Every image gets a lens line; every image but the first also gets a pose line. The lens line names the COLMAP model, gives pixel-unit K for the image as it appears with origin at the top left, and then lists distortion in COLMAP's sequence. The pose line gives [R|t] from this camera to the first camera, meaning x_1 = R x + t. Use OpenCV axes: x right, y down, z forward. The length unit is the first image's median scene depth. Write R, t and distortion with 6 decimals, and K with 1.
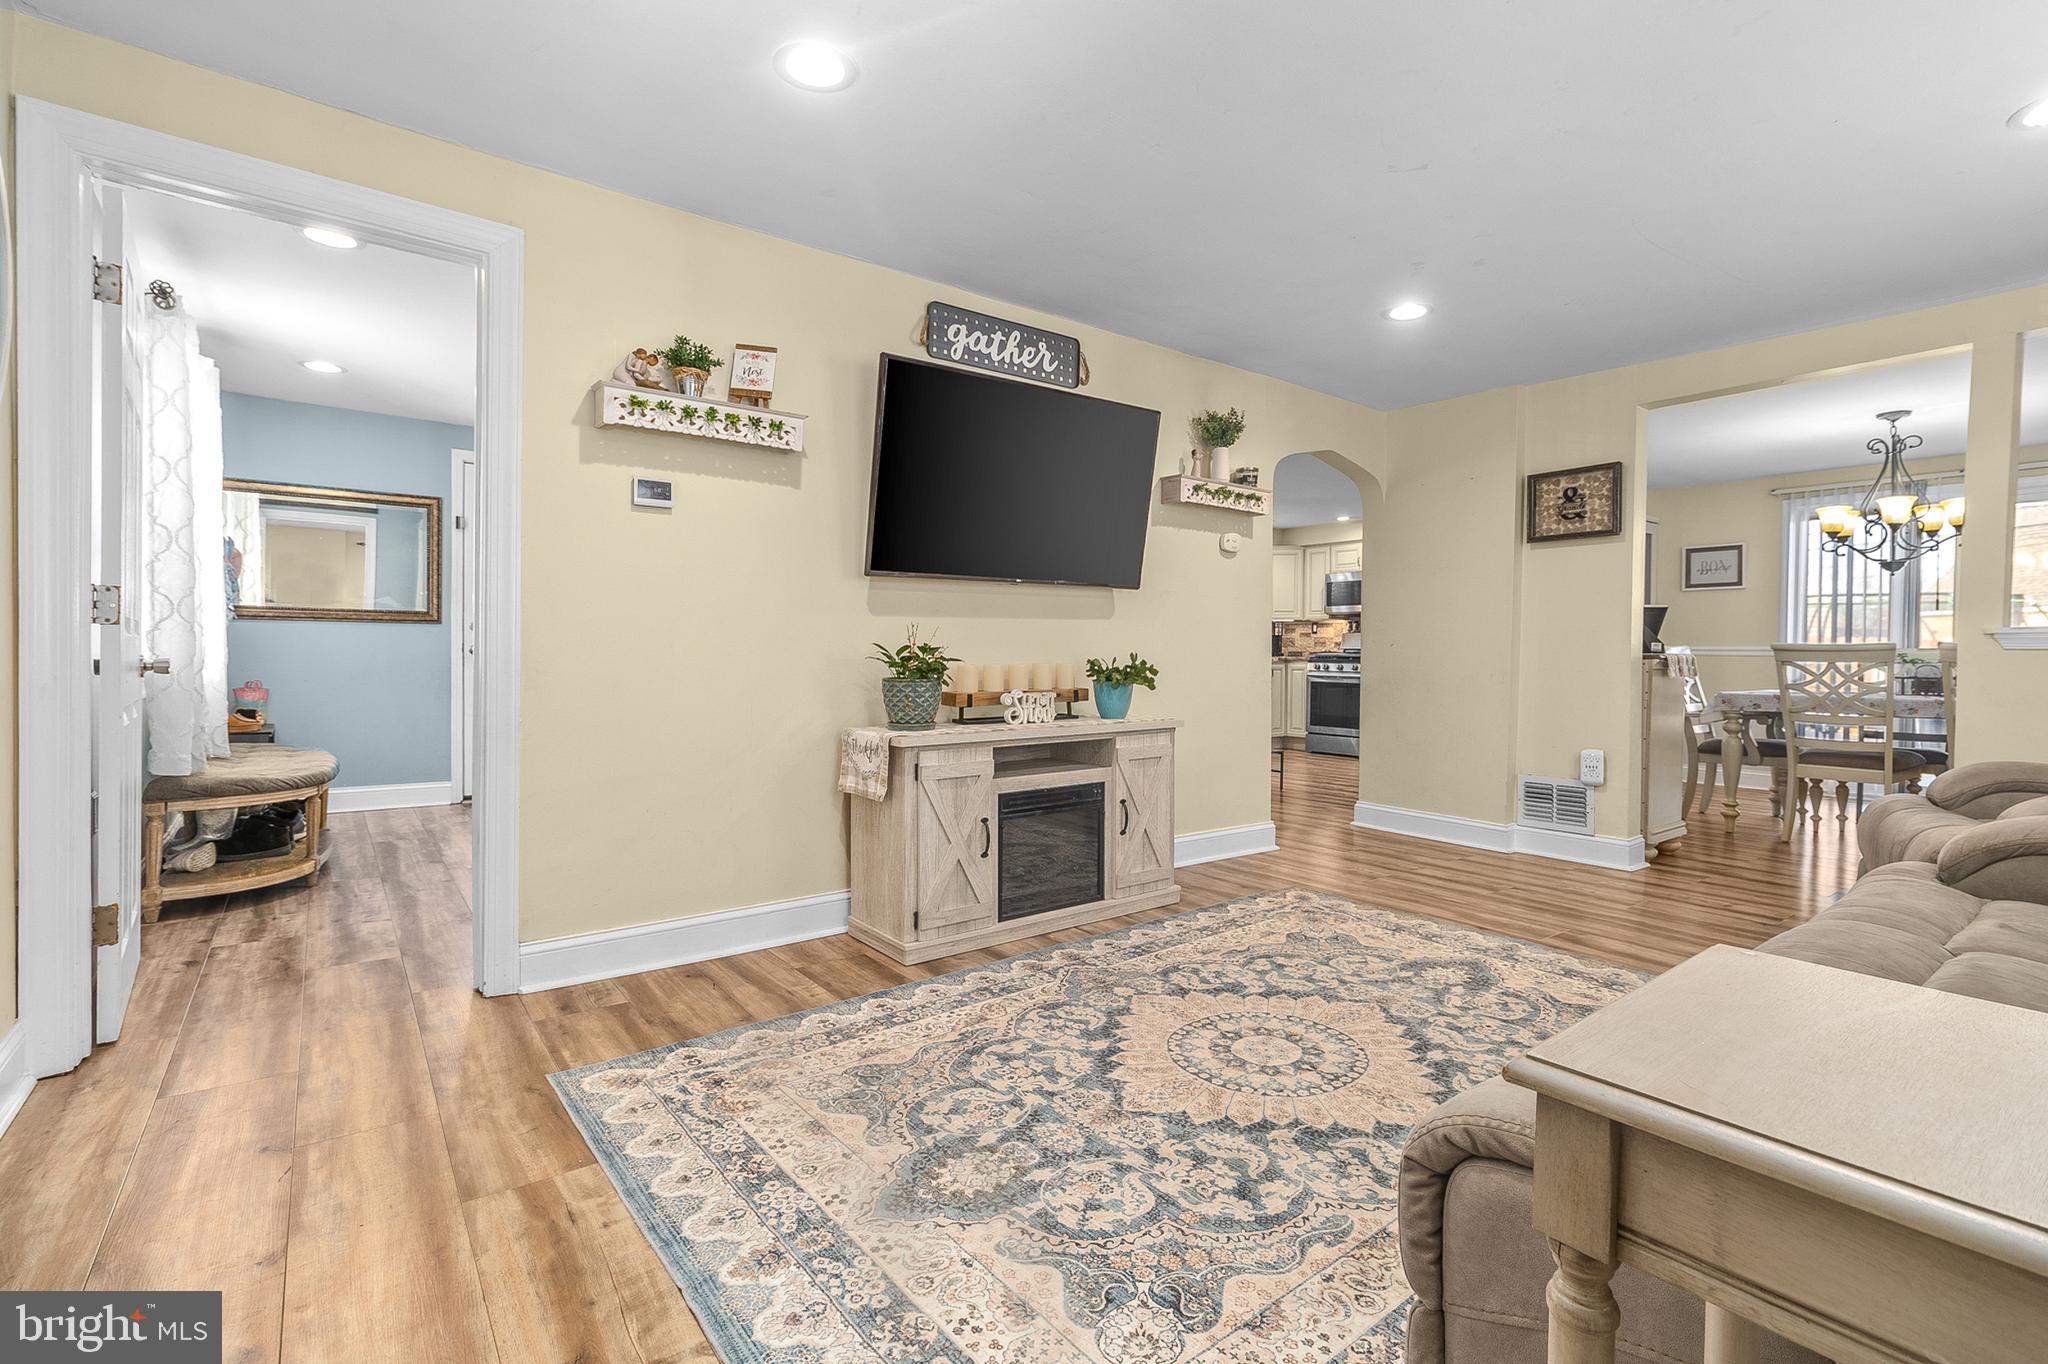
lens RADIAL K [[939.6, 0, 1028.9], [0, 939.6, 670.1], [0, 0, 1]] dist [0.002751, -0.000012]
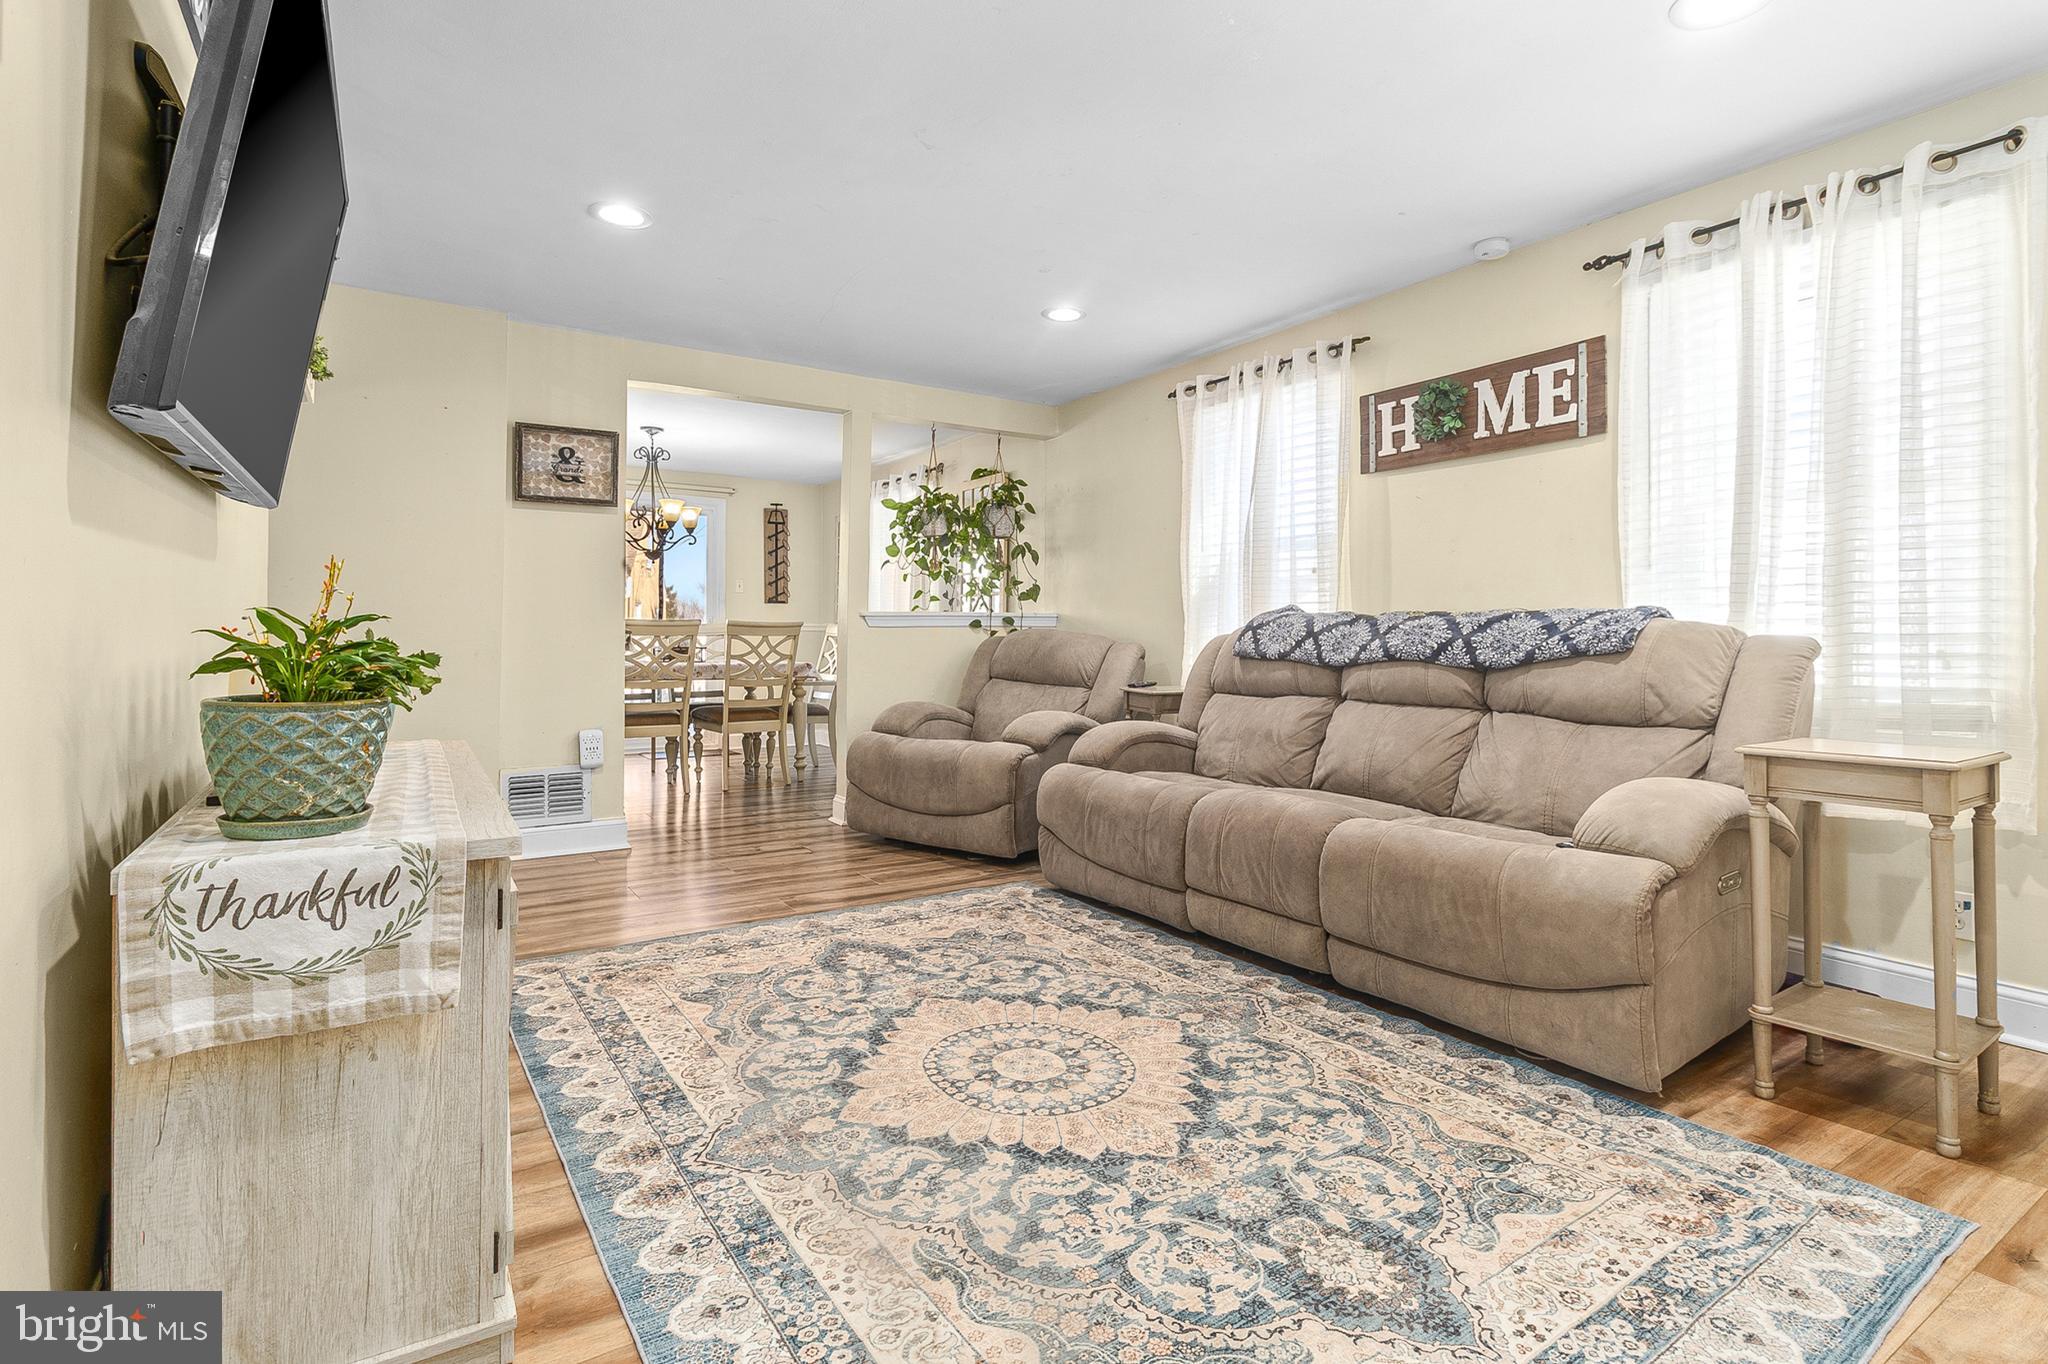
lens RADIAL K [[1027.6, 0, 1014.3], [0, 1027.6, 635.6], [0, 0, 1]] dist [-0.000491, -0.001804]
pose [[0.053221, -0.007302, 0.998556, -0.697623], [0.012241, 0.999903, 0.006659, -0.020672], [-0.998508, 0.011869, 0.053306, 0.889589]]
